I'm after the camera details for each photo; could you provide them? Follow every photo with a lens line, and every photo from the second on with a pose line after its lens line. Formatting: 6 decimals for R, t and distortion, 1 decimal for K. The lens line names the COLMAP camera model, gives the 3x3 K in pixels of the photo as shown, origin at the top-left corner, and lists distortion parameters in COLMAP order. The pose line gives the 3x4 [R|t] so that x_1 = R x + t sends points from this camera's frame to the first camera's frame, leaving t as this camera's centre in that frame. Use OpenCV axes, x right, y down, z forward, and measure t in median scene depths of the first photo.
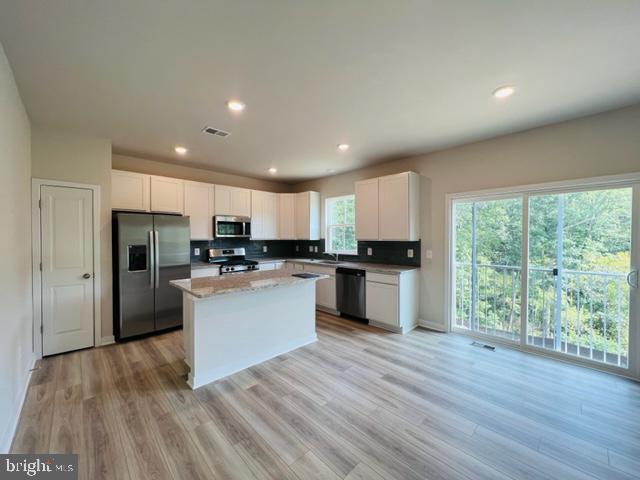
lens RADIAL K [[254.9, 0, 321.1], [0, 254.9, 239.9], [0, 0, 1]] dist [0.000020, 0.000255]
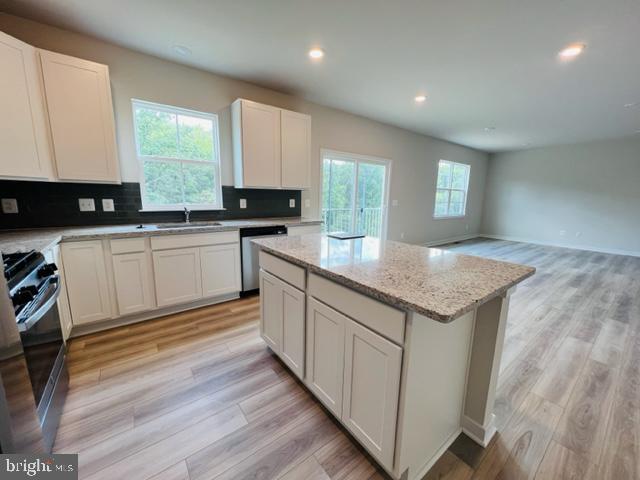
lens RADIAL K [[254.9, 0, 319.5], [0, 254.9, 241.2], [0, 0, 1]] dist [0.000020, 0.000255]
pose [[0.119520, -0.173410, 0.977570, -0.636767], [-0.008892, 0.984402, 0.175709, 0.024075], [-0.992792, -0.029693, 0.116114, 0.810291]]
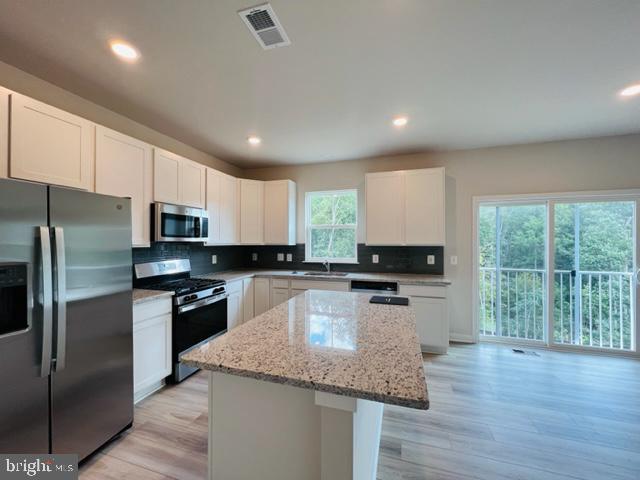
lens RADIAL K [[254.9, 0, 321.6], [0, 254.9, 240.4], [0, 0, 1]] dist [0.000020, 0.000255]
pose [[0.878517, 0.002780, 0.477703, -0.432110], [0.004202, 0.999899, -0.013547, -0.005120], [-0.477693, 0.013908, 0.878417, 0.411674]]
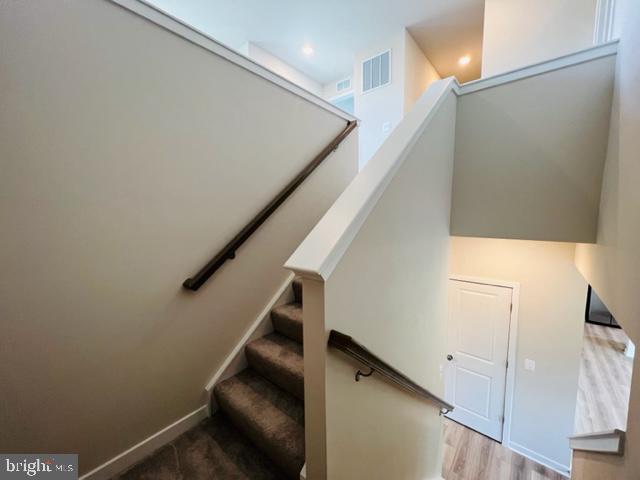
lens RADIAL K [[254.9, 0, 320.8], [0, 254.9, 239.5], [0, 0, 1]] dist [0.000020, 0.000255]
pose [[0.100910, 0.095000, -0.990349, 0.788187], [0.001111, 0.995419, 0.095599, -0.374696], [0.994895, -0.010747, 0.100343, -1.098467]]
